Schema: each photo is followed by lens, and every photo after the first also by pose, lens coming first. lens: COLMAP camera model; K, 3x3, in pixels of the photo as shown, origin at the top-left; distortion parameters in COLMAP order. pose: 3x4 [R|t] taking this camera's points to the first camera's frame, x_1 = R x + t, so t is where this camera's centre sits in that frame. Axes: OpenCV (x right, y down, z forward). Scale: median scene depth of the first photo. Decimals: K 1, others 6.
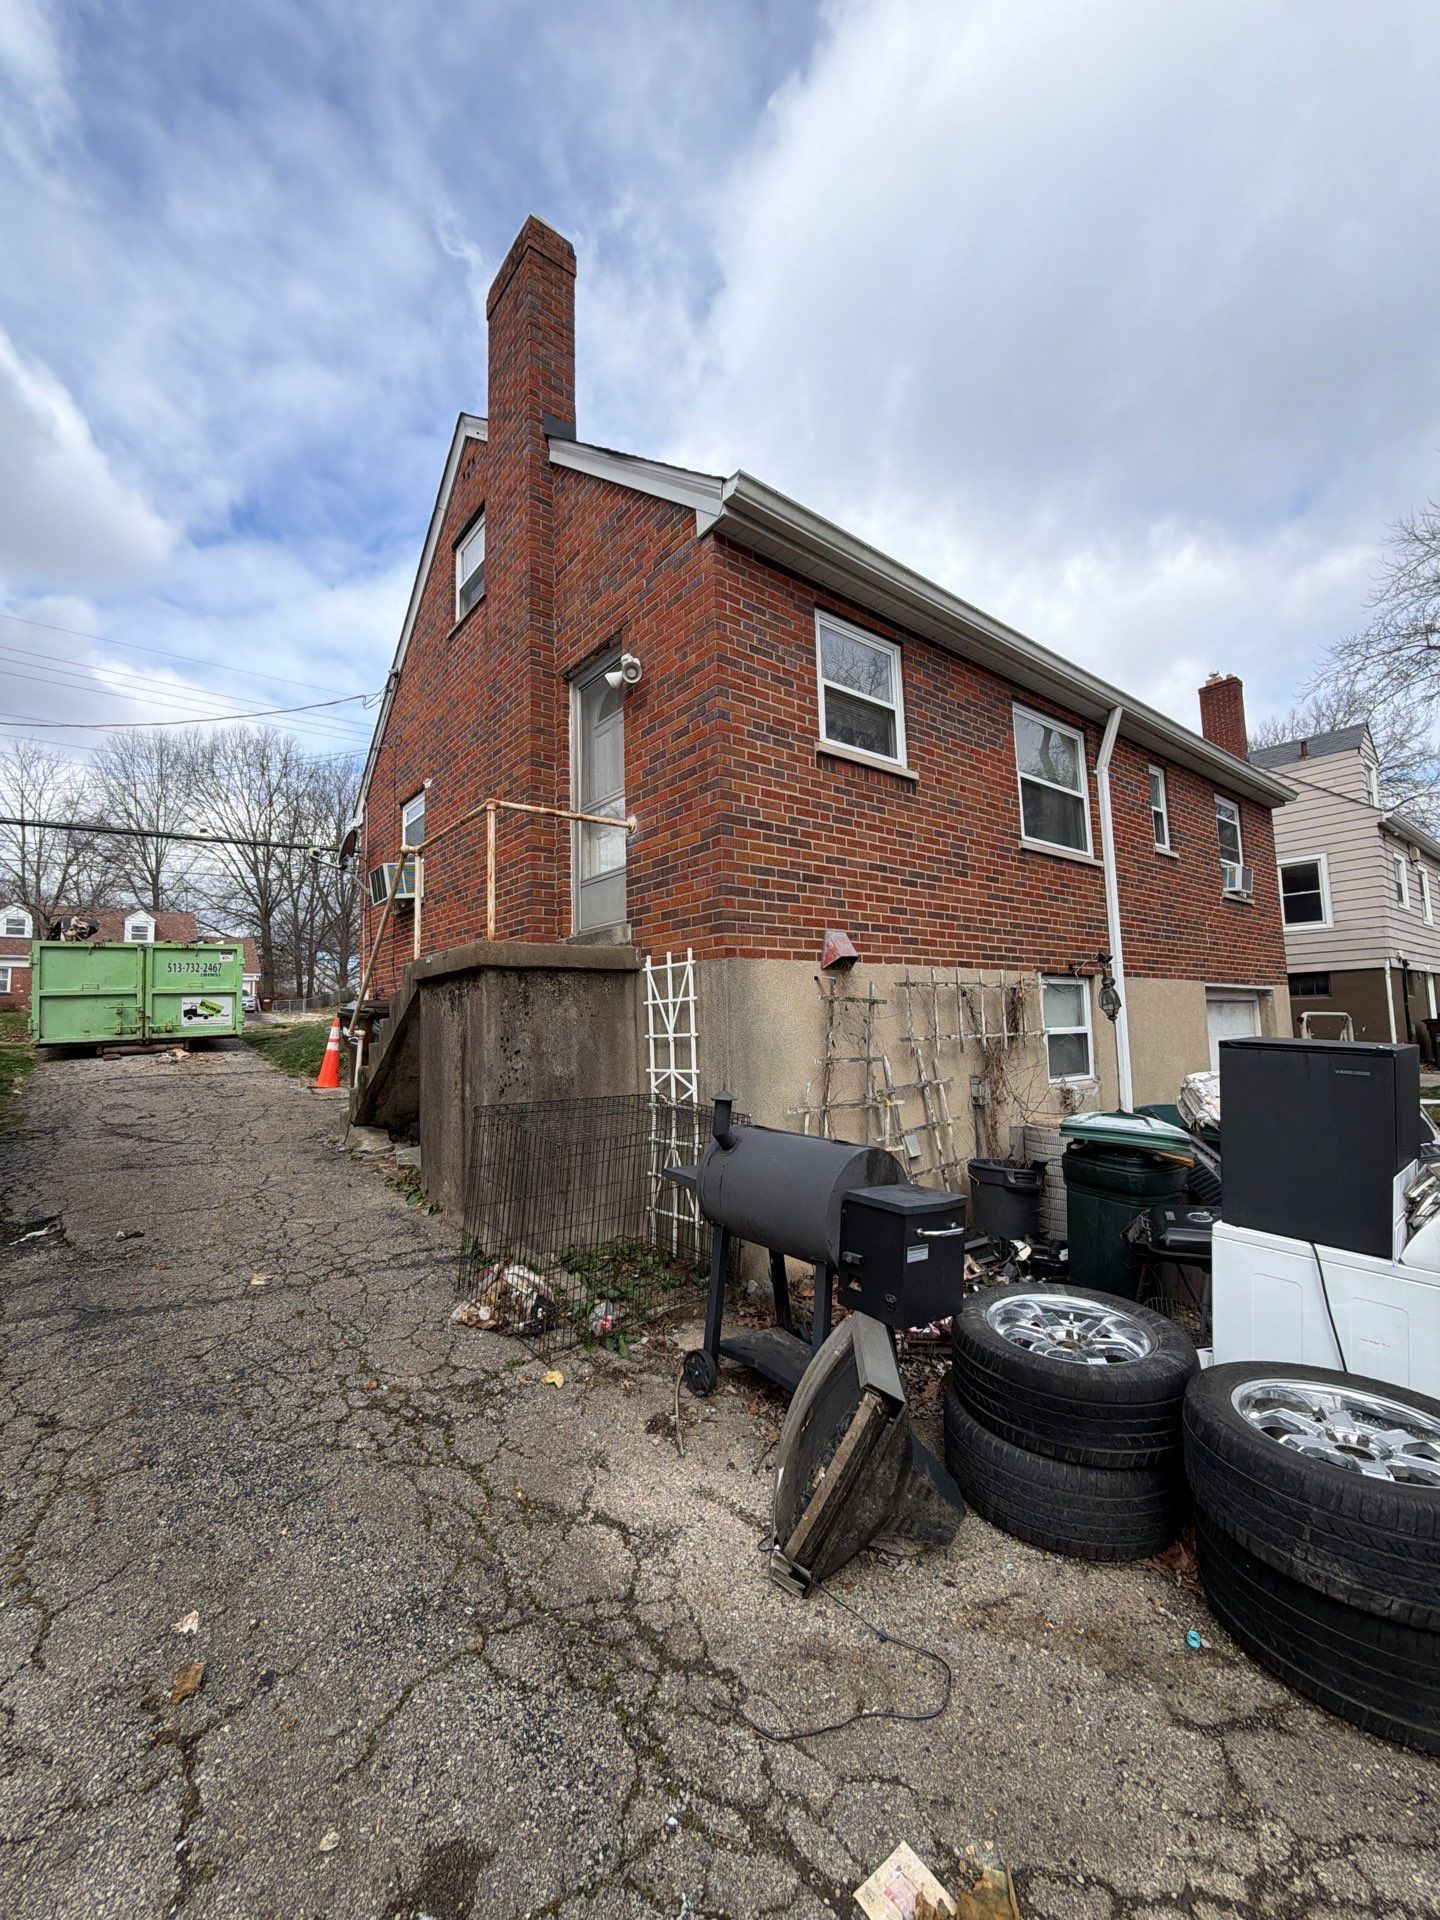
lens RADIAL K [[763.0, 0, 712.8], [0, 763.0, 975.0], [0, 0, 1]] dist [-0.003754, -0.000240]
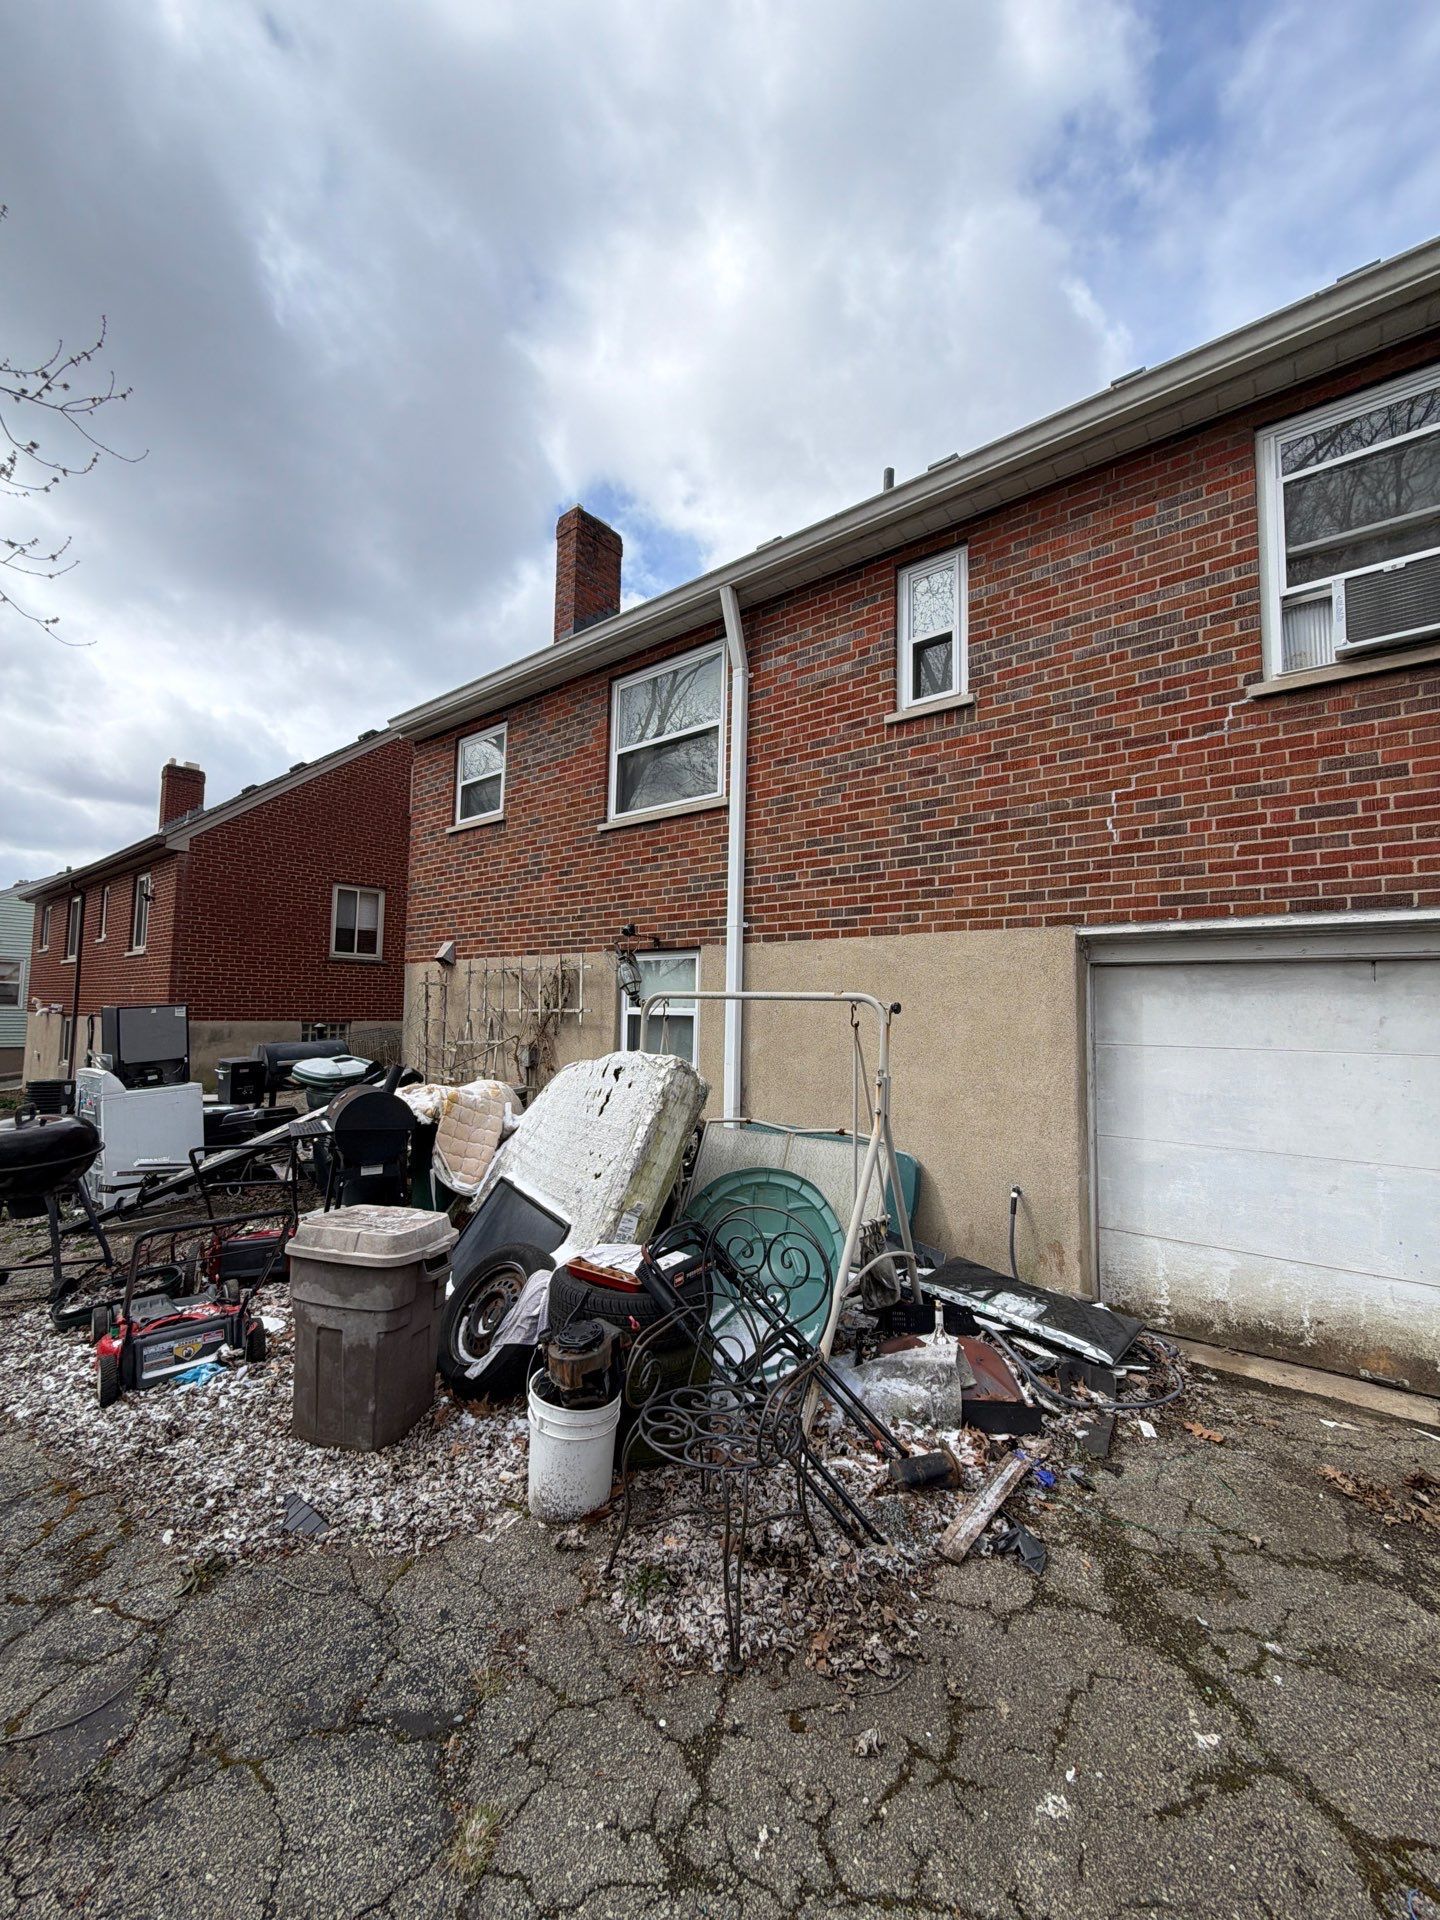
lens RADIAL K [[763.0, 0, 720.9], [0, 763.0, 956.8], [0, 0, 1]] dist [-0.003754, -0.000240]
pose [[0.206048, -0.037988, -0.977804, 1.601961], [0.054954, 0.998118, -0.027197, 0.042775], [0.976998, -0.048131, 0.207748, 1.049509]]
